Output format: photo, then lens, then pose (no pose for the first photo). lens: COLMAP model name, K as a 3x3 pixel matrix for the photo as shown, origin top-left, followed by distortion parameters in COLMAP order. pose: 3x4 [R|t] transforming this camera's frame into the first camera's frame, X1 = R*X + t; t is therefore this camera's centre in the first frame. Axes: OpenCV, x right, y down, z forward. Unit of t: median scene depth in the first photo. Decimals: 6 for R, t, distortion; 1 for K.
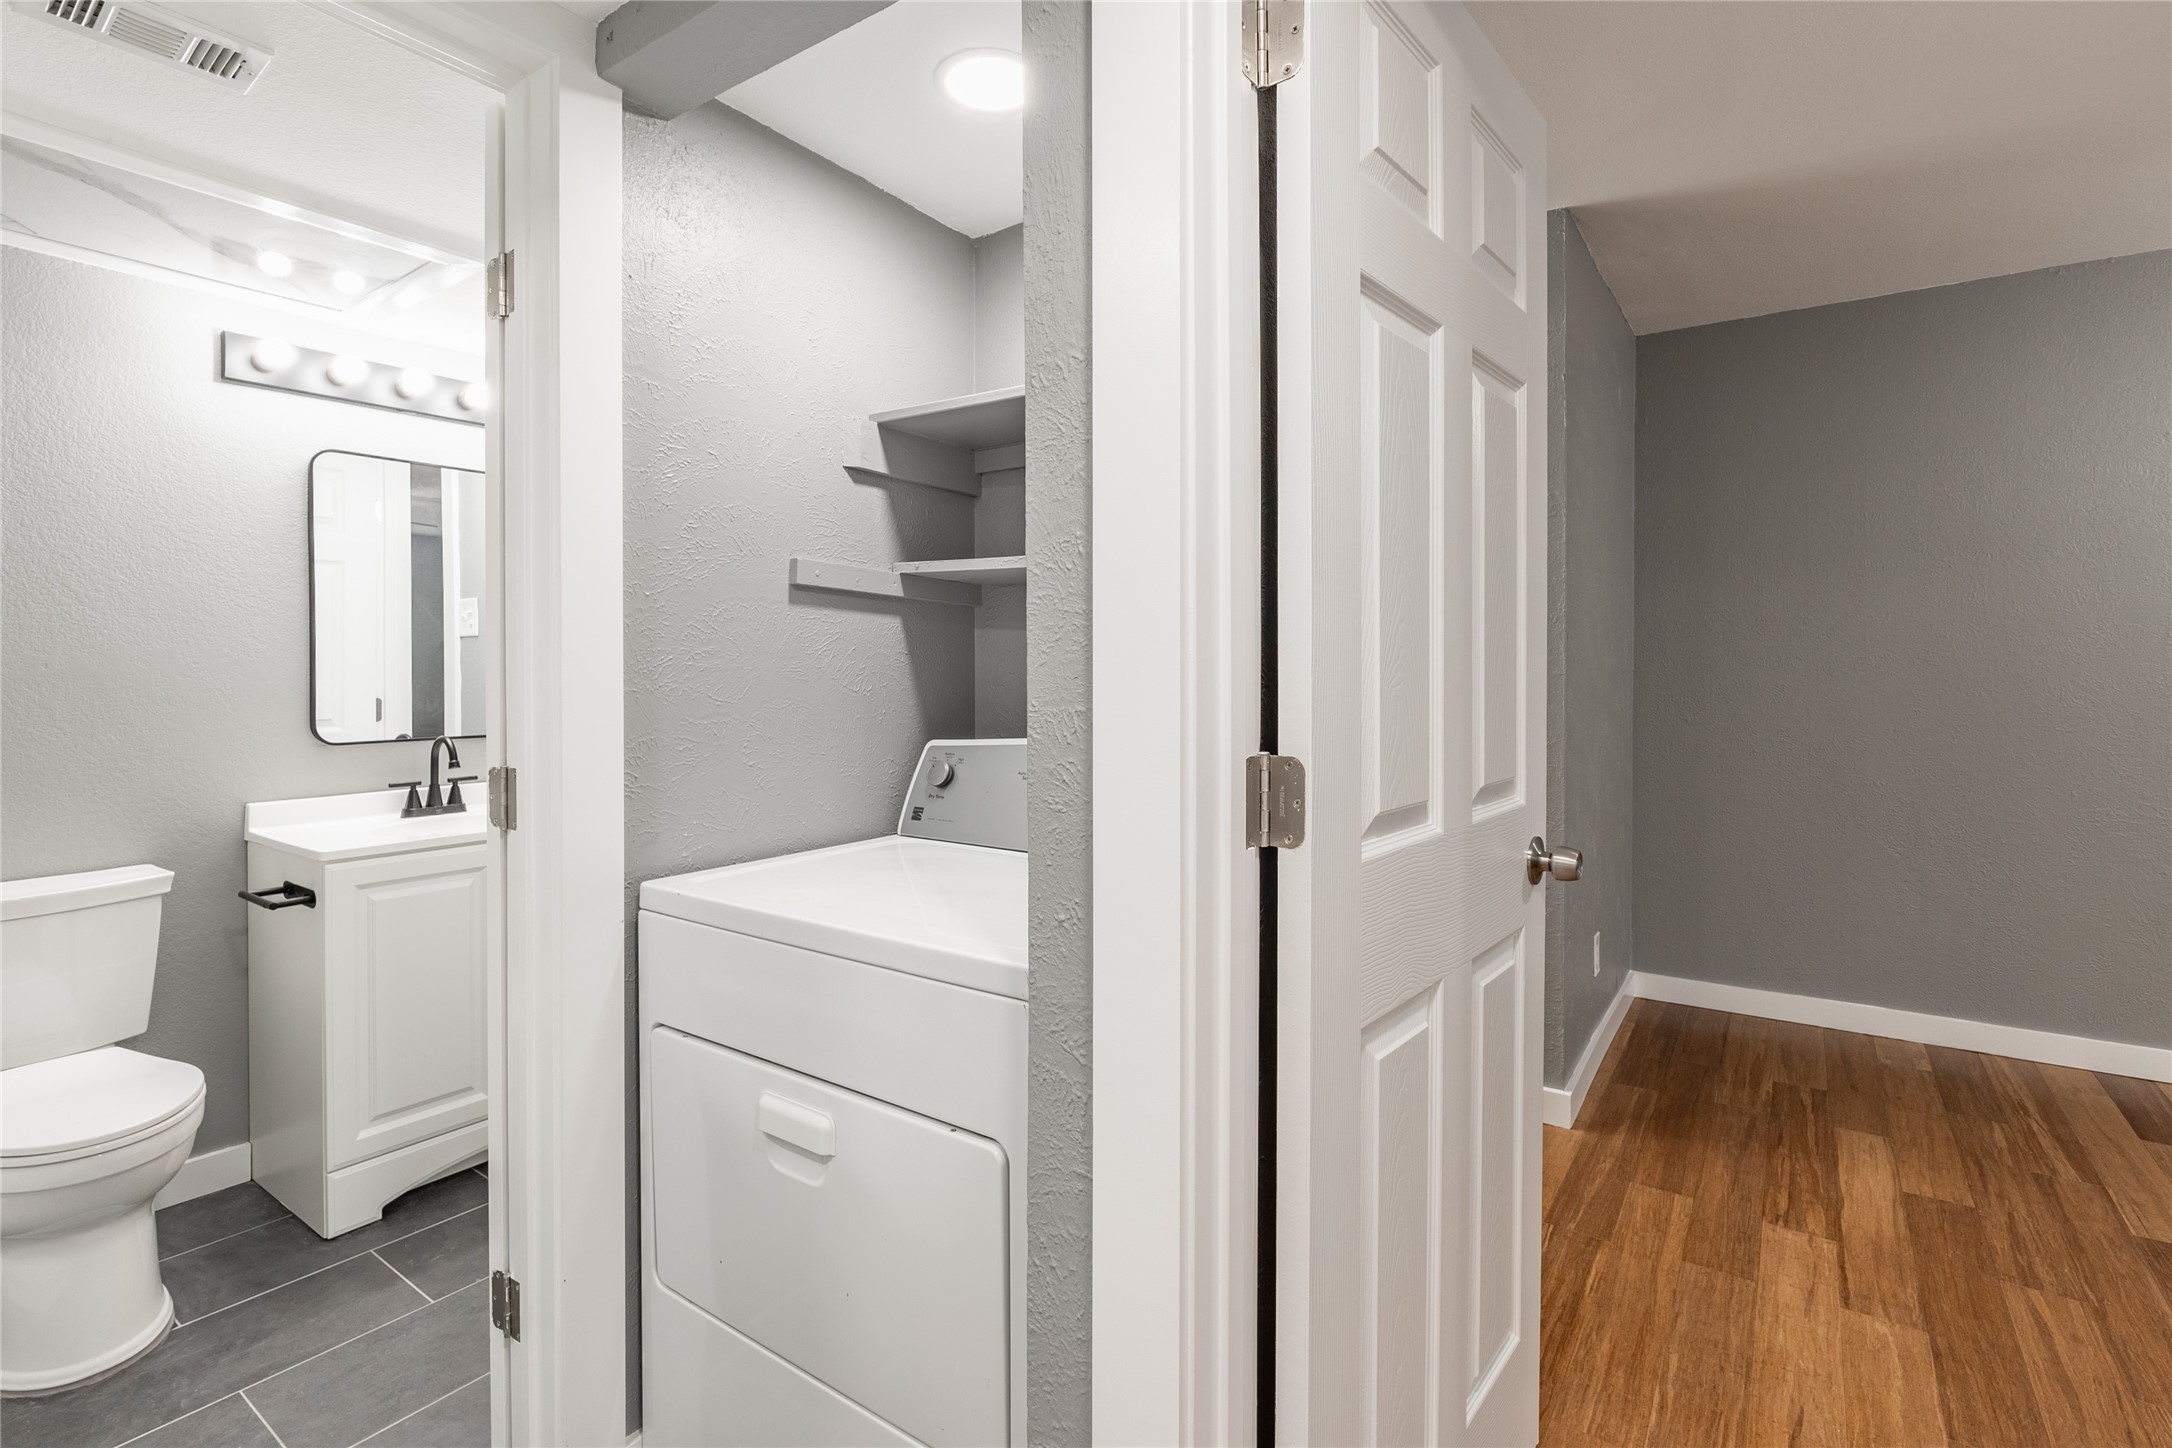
lens RADIAL K [[1038.5, 0, 1122.6], [0, 1038.5, 663.1], [0, 0, 1]] dist [-0.012092, 0.000090]
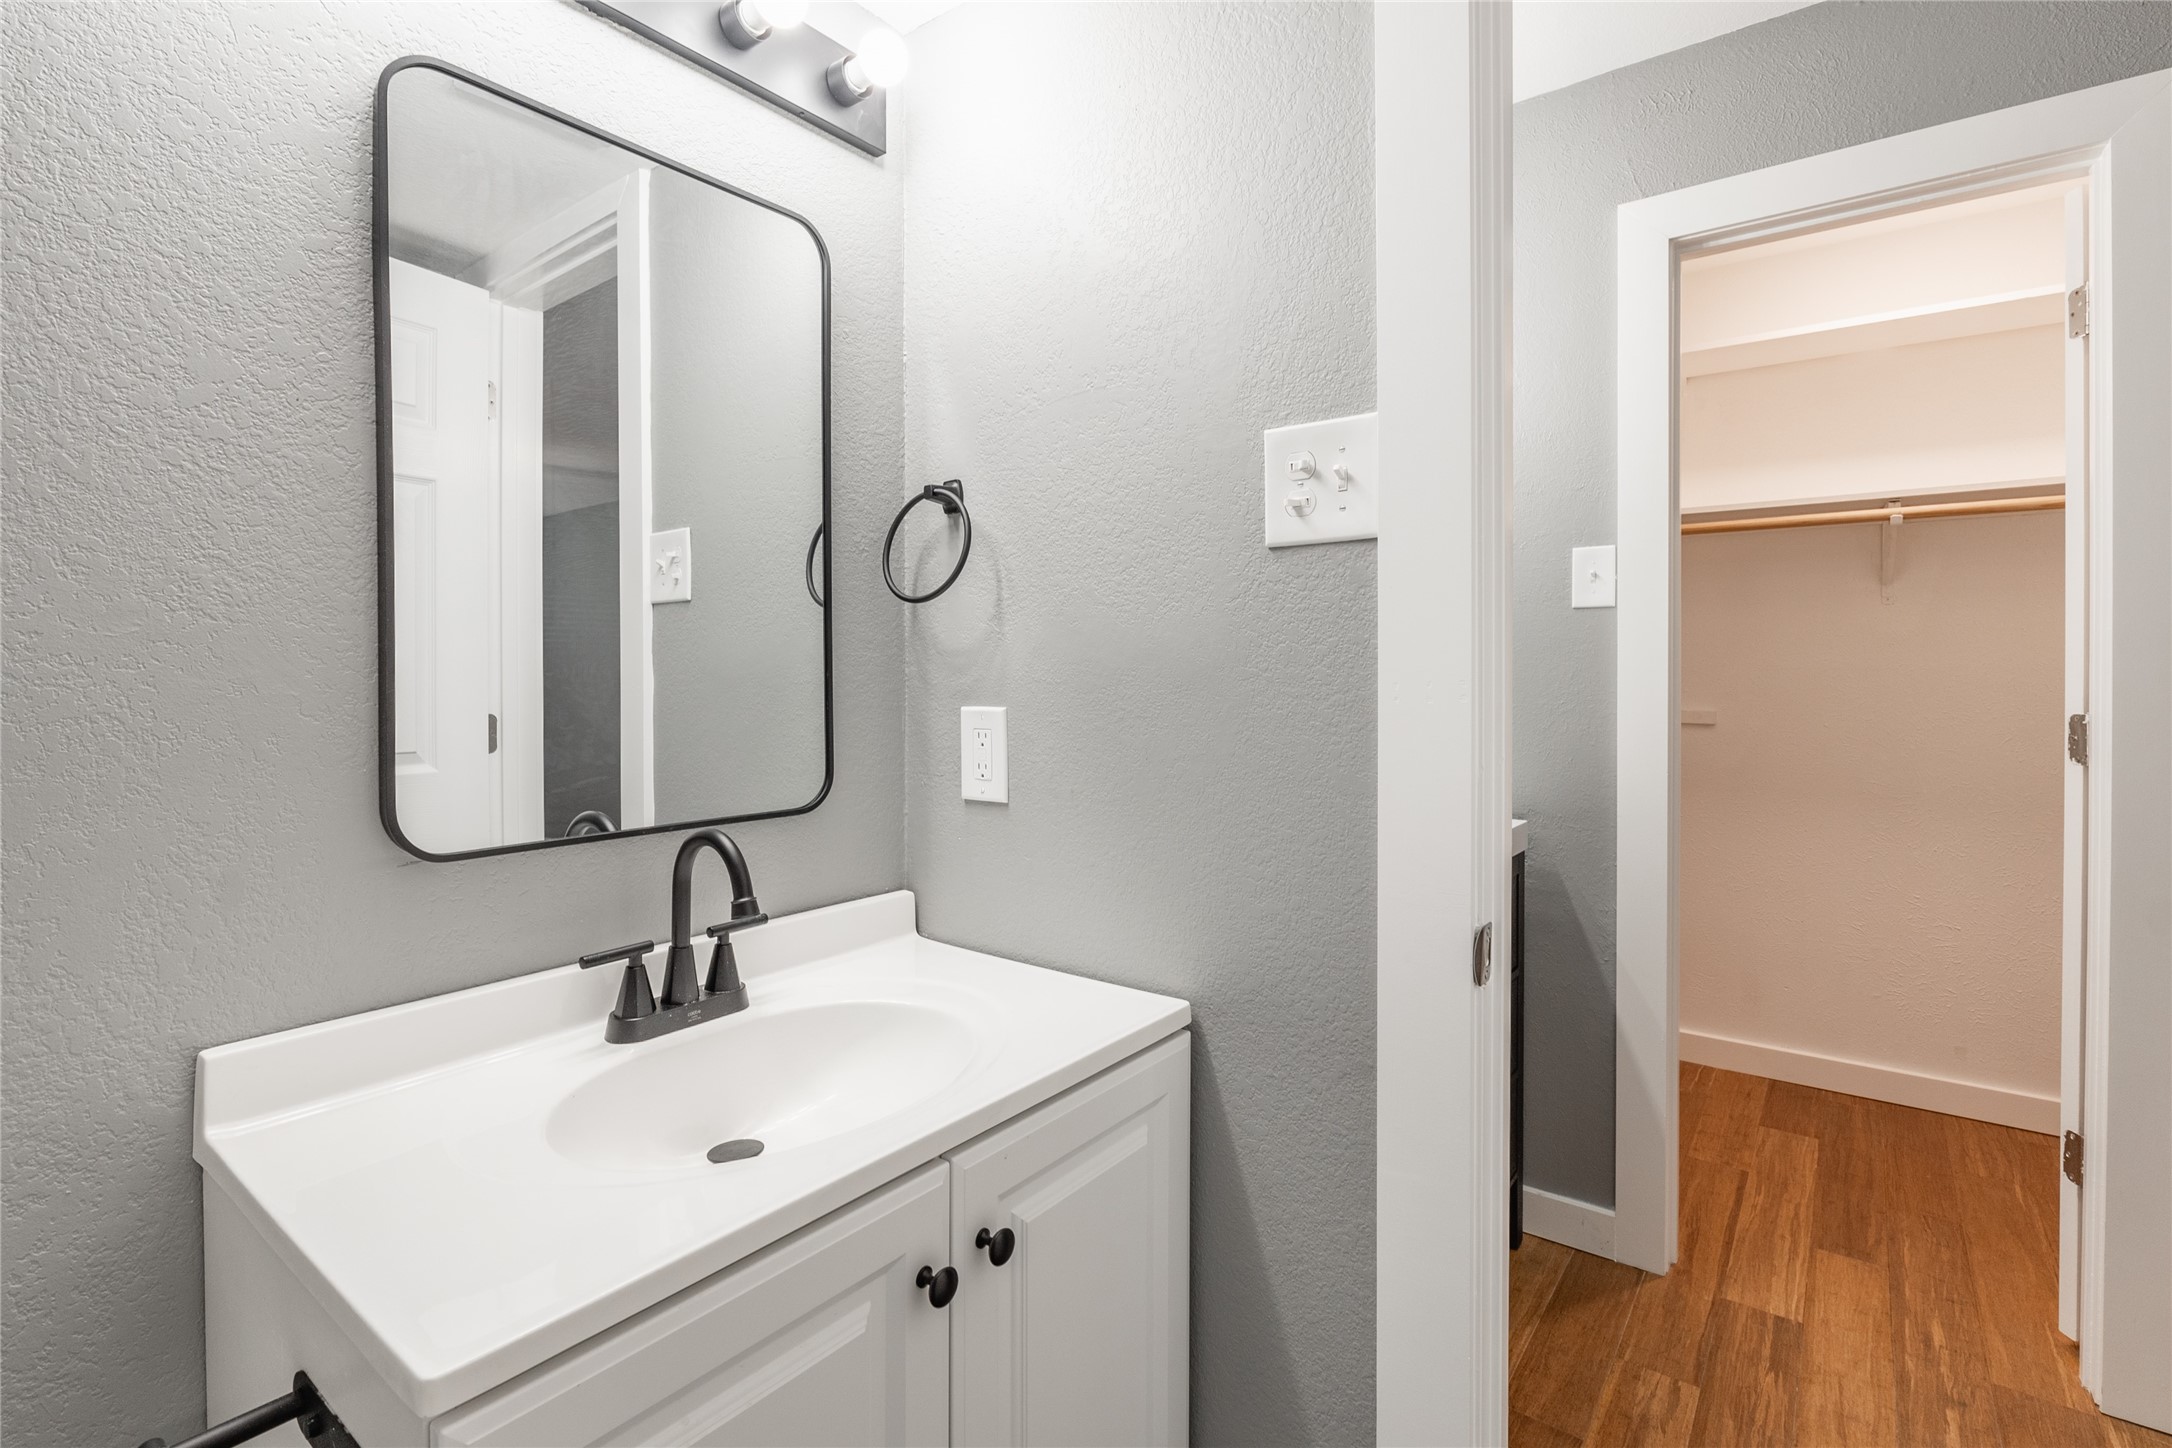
lens RADIAL K [[1027.5, 0, 1098.8], [0, 1027.5, 666.4], [0, 0, 1]] dist [-0.000991, -0.000997]
pose [[0.998218, -0.003381, -0.059572, -0.490379], [0.003428, 0.999994, 0.000685, 0.009796], [0.059569, -0.000888, 0.998224, 0.624138]]
